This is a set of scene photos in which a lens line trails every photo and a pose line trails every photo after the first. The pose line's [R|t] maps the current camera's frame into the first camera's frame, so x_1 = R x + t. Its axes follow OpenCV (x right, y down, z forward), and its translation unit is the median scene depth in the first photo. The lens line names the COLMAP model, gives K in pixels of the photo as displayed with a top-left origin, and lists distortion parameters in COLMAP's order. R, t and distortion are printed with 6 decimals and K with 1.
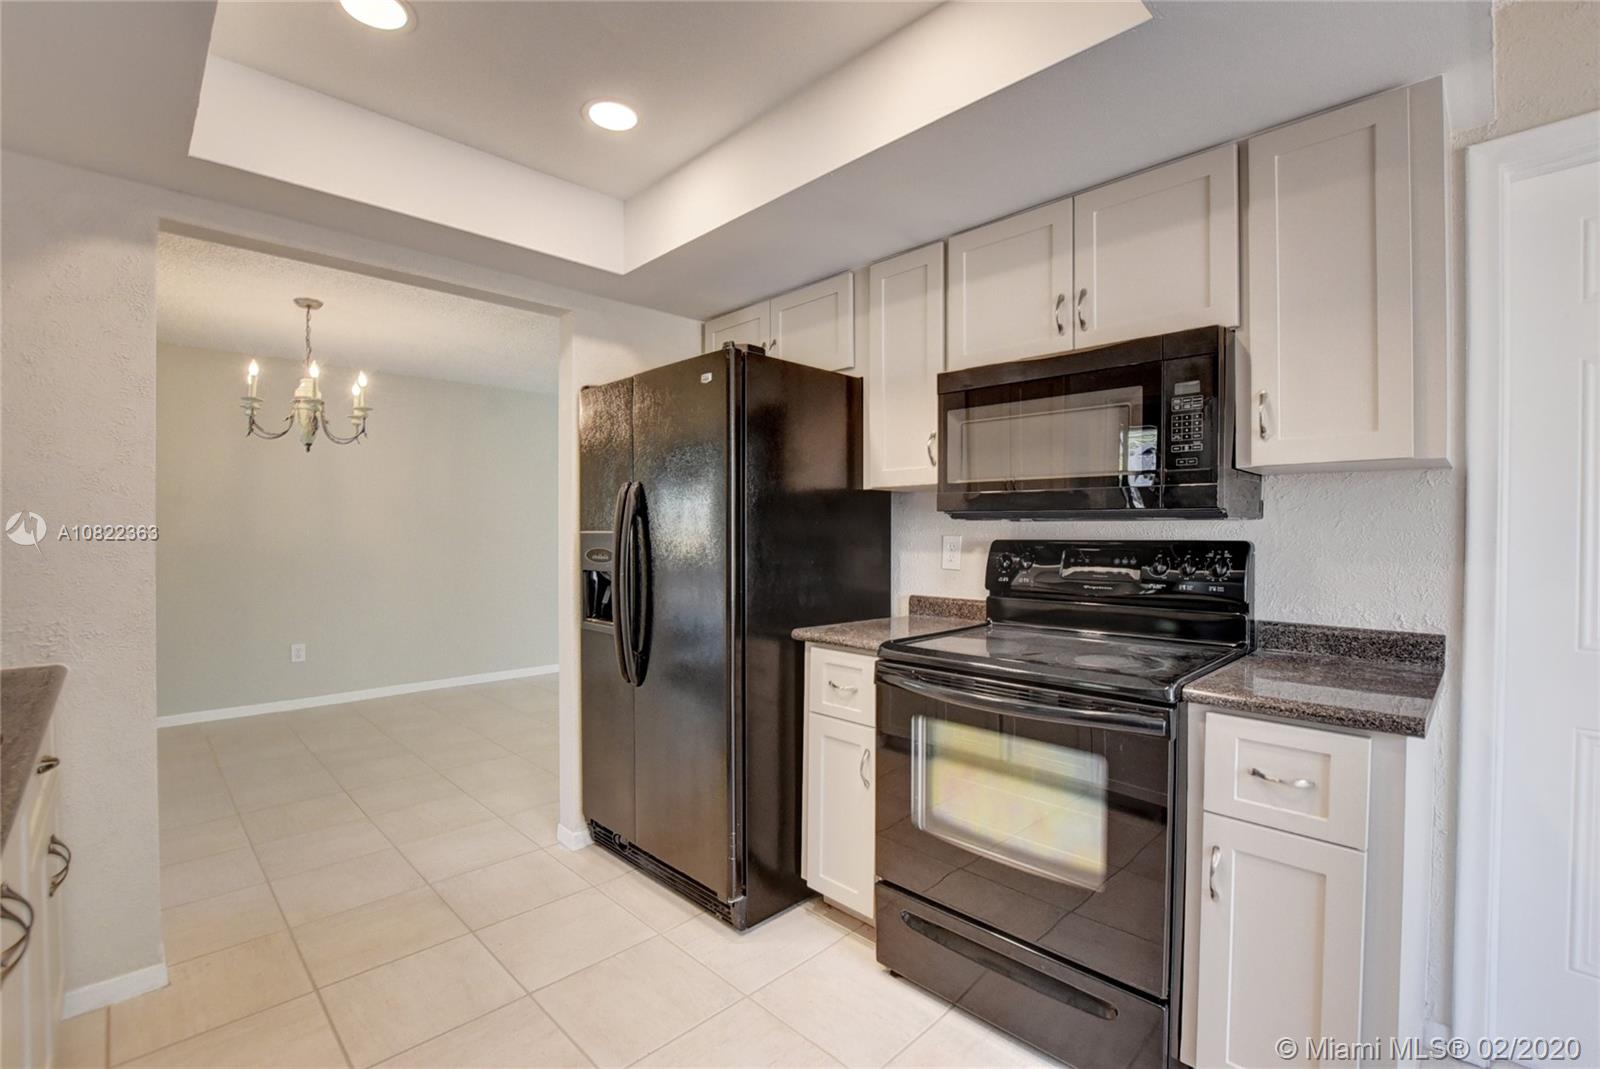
lens RADIAL K [[707.8, 0, 804.2], [0, 707.8, 540.6], [0, 0, 1]] dist [-0.028863, 0.000227]
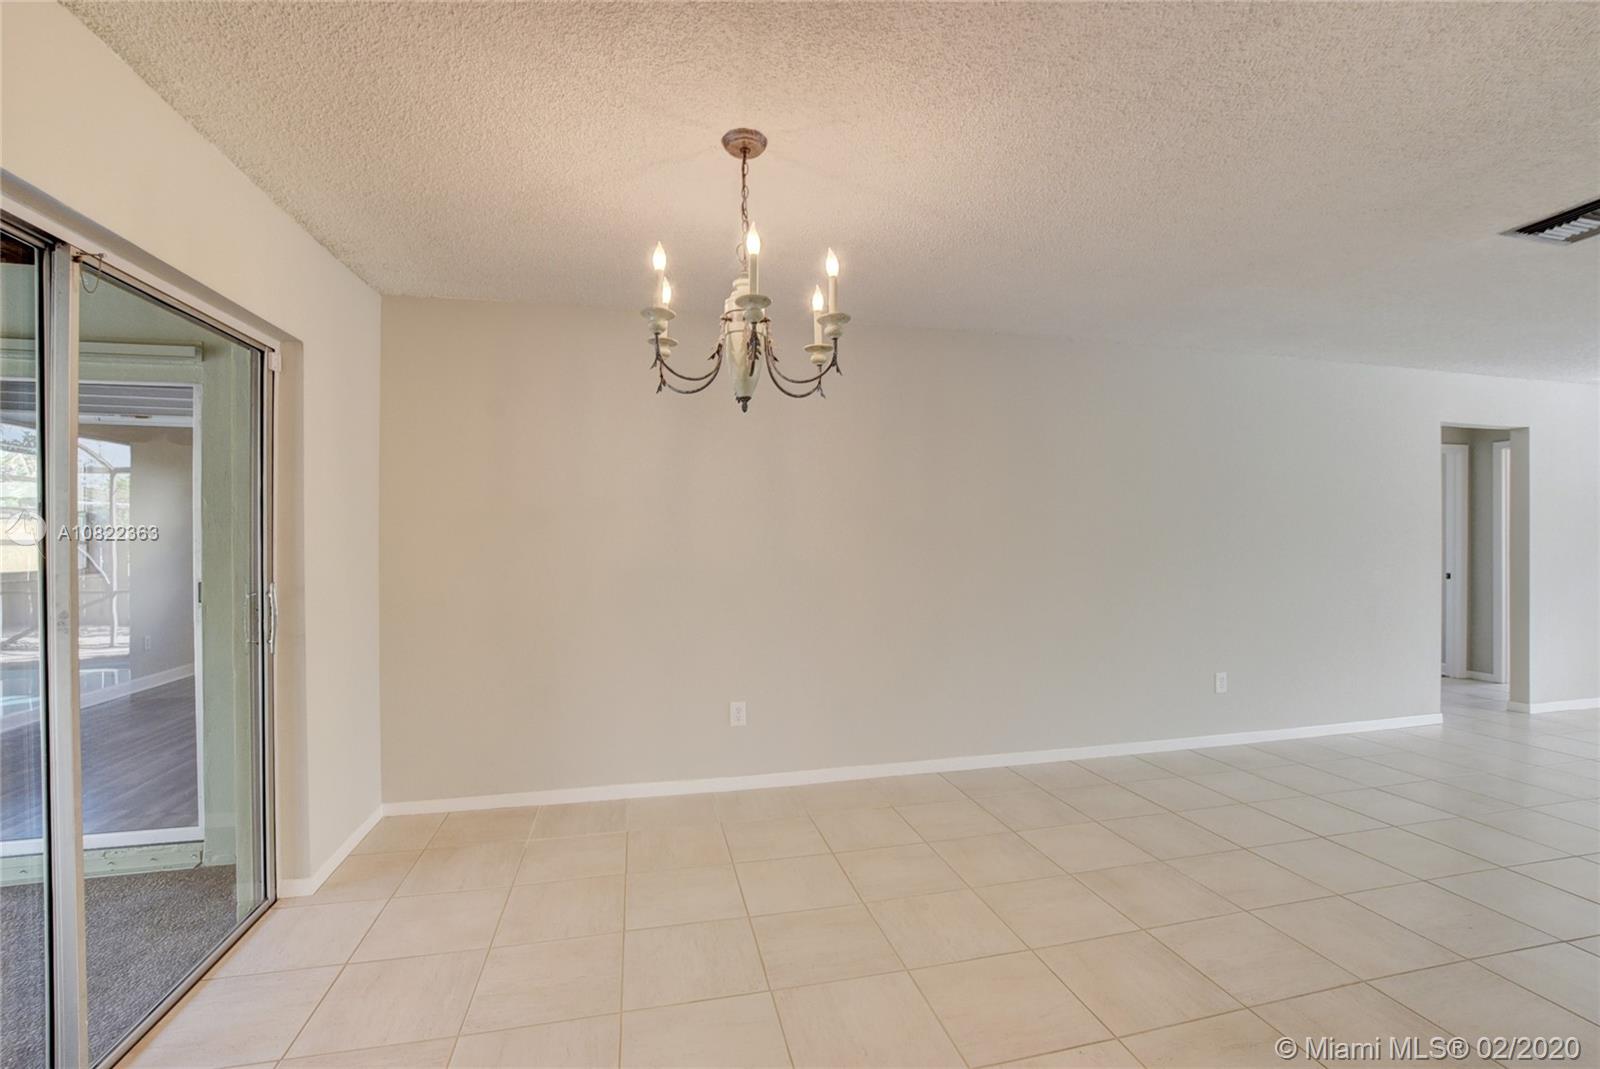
lens RADIAL K [[707.8, 0, 804.2], [0, 707.8, 540.6], [0, 0, 1]] dist [-0.028863, 0.000227]
pose [[0.852628, -0.004821, -0.522496, -0.503689], [-0.001192, 0.999937, -0.011171, -0.024805], [0.522517, 0.010148, 0.852568, 0.727545]]
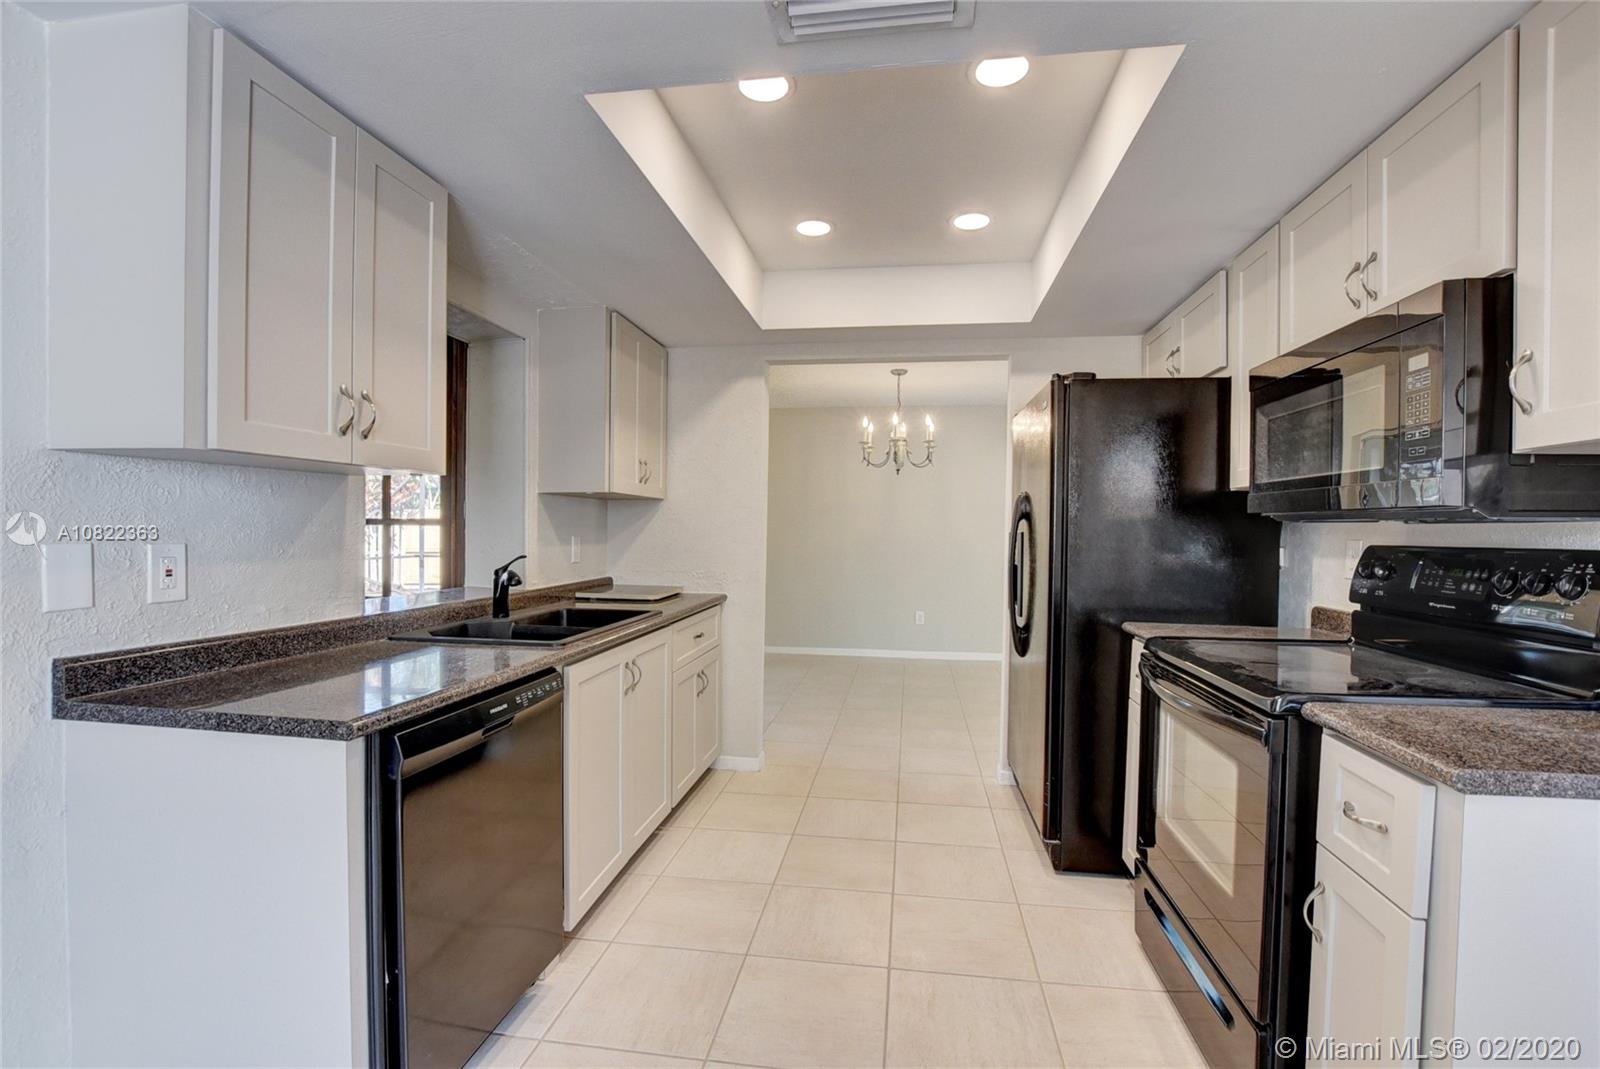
lens RADIAL K [[707.8, 0, 804.2], [0, 707.8, 540.6], [0, 0, 1]] dist [-0.028863, 0.000227]
pose [[0.596701, 0.021112, -0.802186, 0.471320], [-0.023463, 0.999685, 0.008857, 0.002039], [0.802120, 0.013537, 0.597009, -0.042611]]
